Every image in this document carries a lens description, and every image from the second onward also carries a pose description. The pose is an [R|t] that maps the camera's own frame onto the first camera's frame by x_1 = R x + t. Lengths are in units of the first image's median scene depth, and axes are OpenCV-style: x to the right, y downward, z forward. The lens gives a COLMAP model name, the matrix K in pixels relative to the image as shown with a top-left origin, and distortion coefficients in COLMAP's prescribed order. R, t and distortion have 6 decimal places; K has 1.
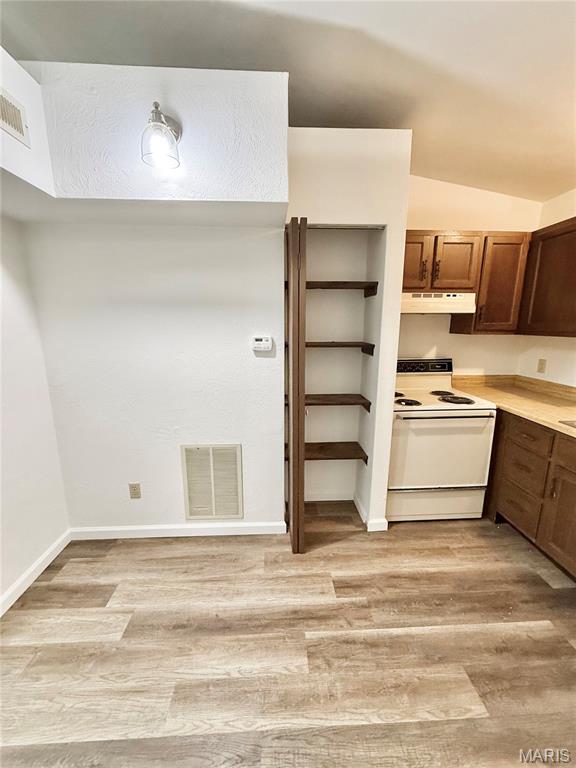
lens RADIAL K [[305.0, 0, 289.2], [0, 305.0, 384.8], [0, 0, 1]] dist [-0.000241, -0.000039]
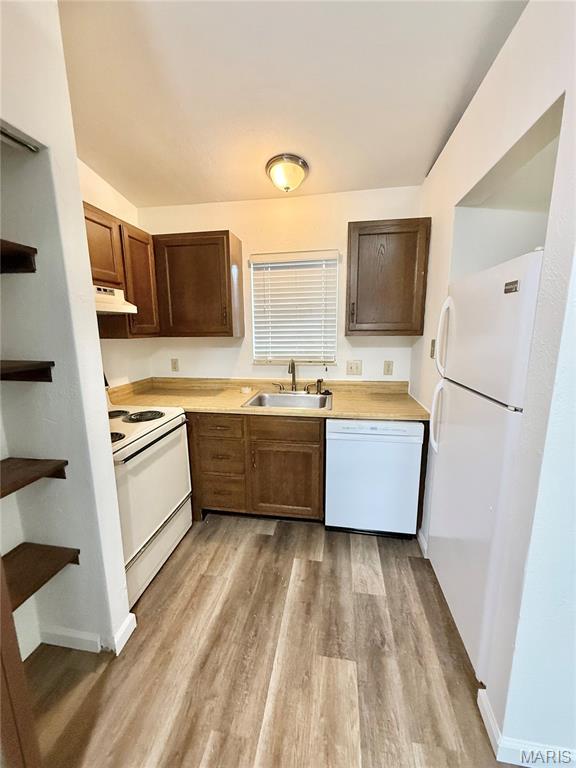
lens RADIAL K [[305.0, 0, 286.1], [0, 305.0, 384.7], [0, 0, 1]] dist [-0.000241, -0.000039]
pose [[0.215766, -0.182760, 0.959189, -0.180649], [0.202360, 0.969371, 0.139180, -0.082265], [-0.955246, 0.164072, 0.246140, 0.460344]]
